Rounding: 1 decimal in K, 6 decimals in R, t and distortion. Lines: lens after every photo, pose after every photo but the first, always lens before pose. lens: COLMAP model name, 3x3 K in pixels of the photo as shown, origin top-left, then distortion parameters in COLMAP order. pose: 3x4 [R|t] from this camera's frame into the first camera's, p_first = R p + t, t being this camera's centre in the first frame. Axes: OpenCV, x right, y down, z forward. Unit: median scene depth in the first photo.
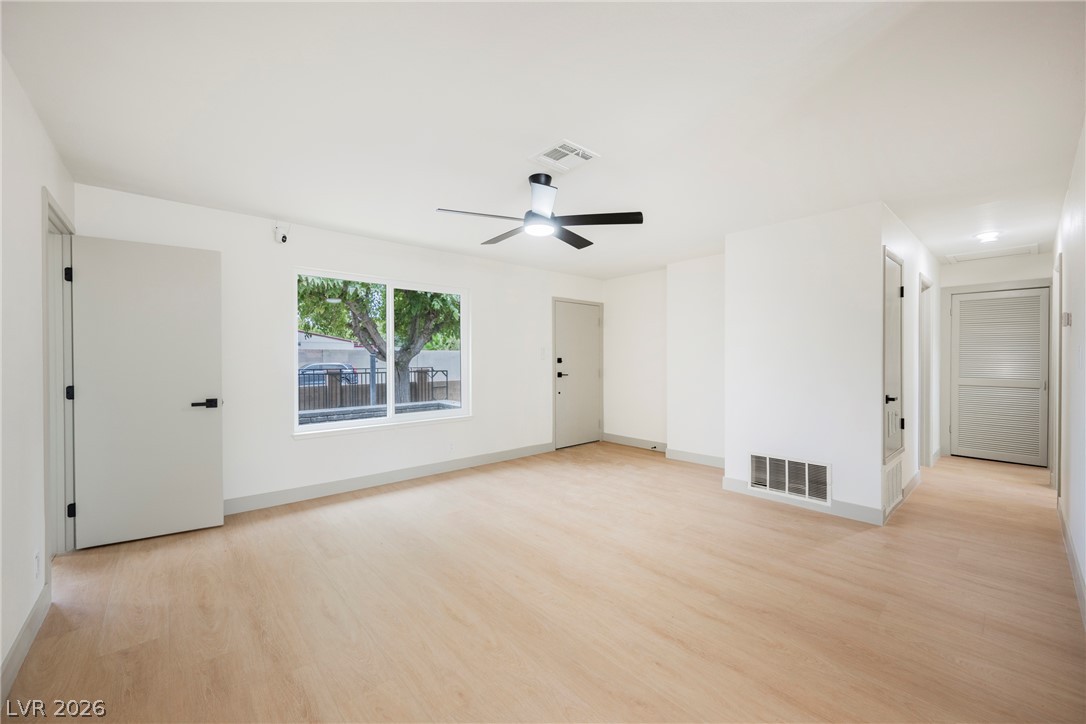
lens RADIAL K [[418.0, 0, 543.0], [0, 418.0, 362.0], [0, 0, 1]] dist [0.000821, -0.000041]
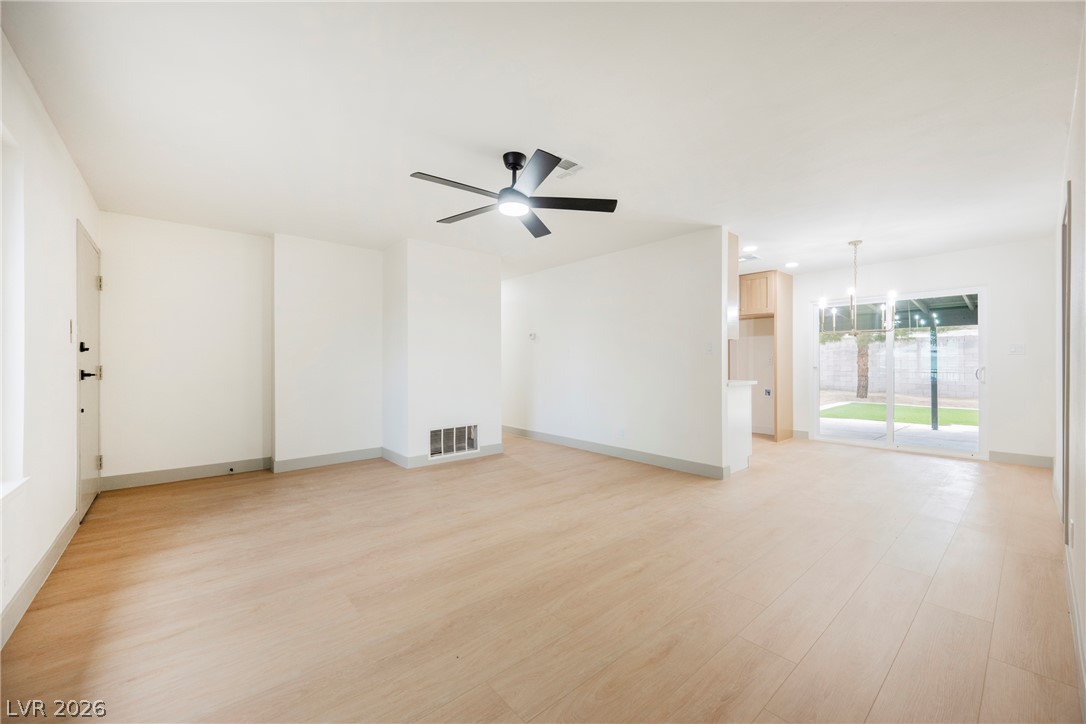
lens RADIAL K [[418.0, 0, 543.0], [0, 418.0, 362.0], [0, 0, 1]] dist [0.000821, -0.000041]
pose [[0.021136, 0.003911, 0.999769, -0.734512], [0.004524, 0.999982, -0.004007, 0.030370], [-0.999766, 0.004608, 0.021118, 0.677295]]
